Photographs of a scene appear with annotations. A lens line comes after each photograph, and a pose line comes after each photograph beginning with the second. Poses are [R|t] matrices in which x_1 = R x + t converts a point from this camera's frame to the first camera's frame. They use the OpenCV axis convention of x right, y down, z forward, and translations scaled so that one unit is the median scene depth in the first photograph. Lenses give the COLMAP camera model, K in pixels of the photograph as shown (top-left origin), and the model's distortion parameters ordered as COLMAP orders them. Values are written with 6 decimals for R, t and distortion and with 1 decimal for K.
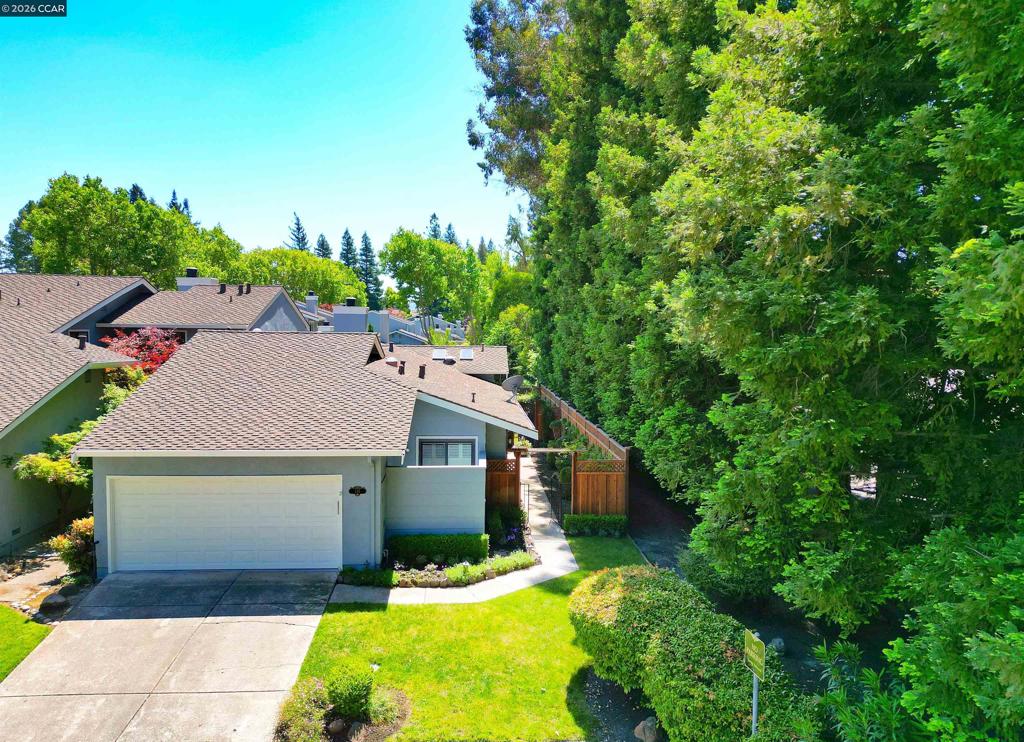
lens RADIAL K [[750.8, 0, 497.3], [0, 750.8, 372.0], [0, 0, 1]] dist [0.003343, 0.000361]
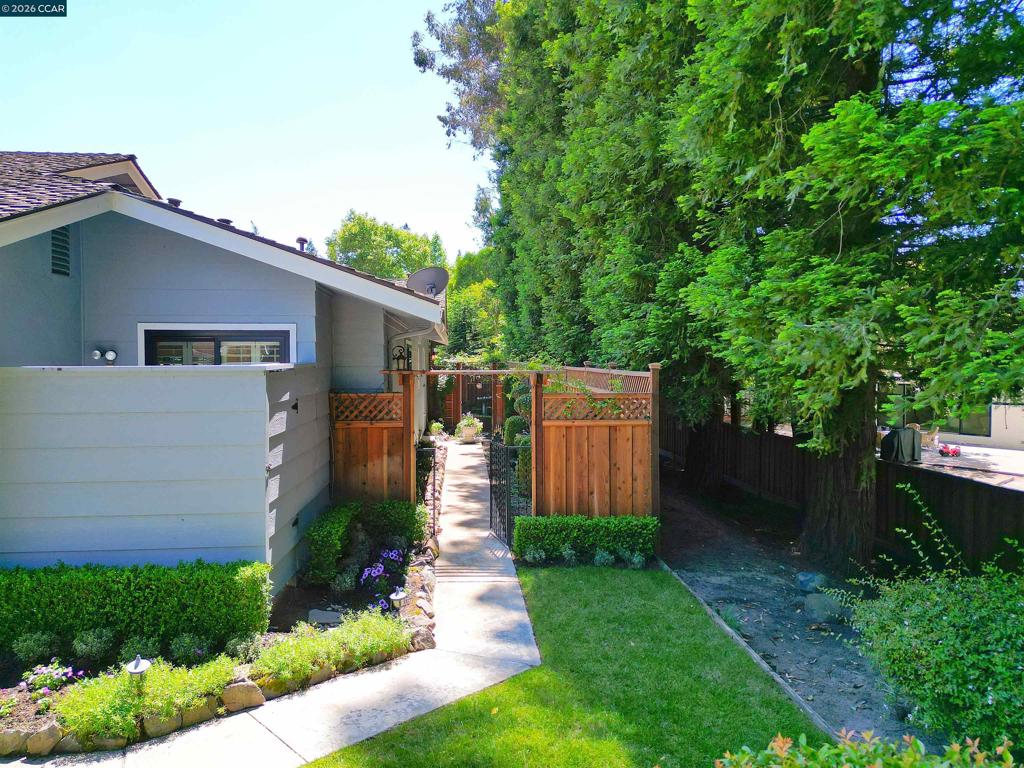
lens RADIAL K [[709.4, 0, 512.0], [0, 709.4, 384.0], [0, 0, 1]] dist [0.029231, -0.037068]
pose [[0.999497, -0.012455, 0.029164, 0.077667], [0.013880, 0.998693, -0.049182, 0.135173], [-0.028514, 0.049562, 0.998364, 0.594680]]
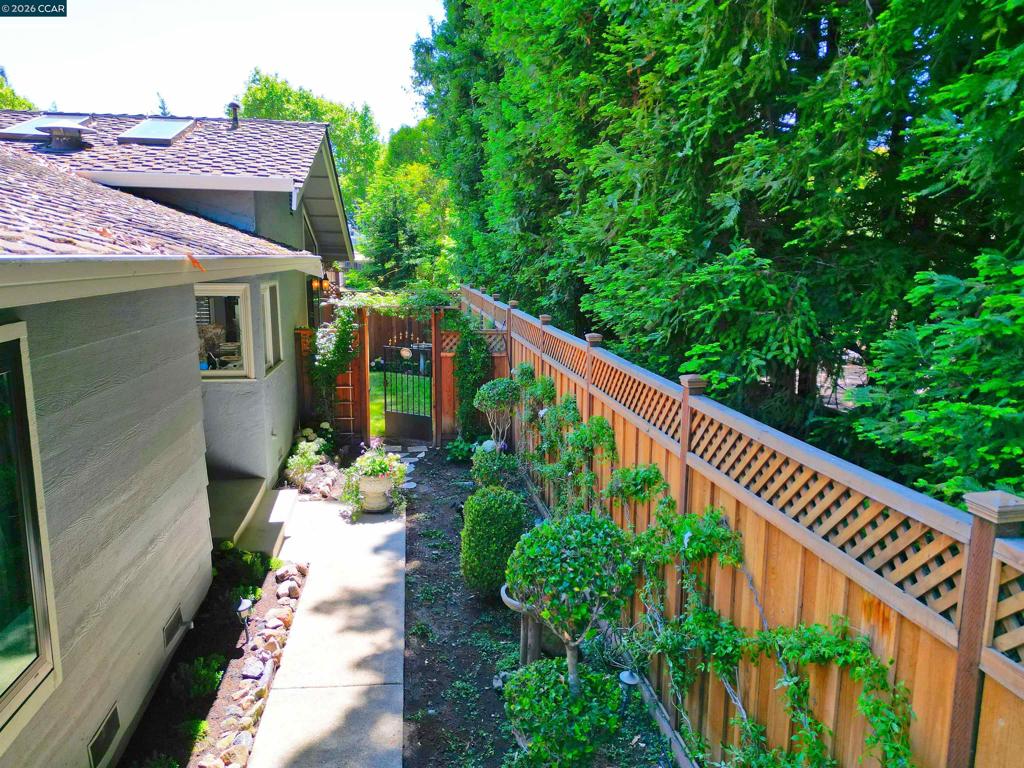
lens RADIAL K [[709.4, 0, 512.0], [0, 709.4, 384.0], [0, 0, 1]] dist [0.029231, -0.037068]
pose [[0.994632, -0.016393, 0.102172, 0.081481], [0.006809, 0.995600, 0.093455, 0.084411], [-0.103255, -0.092258, 0.990367, 0.950981]]
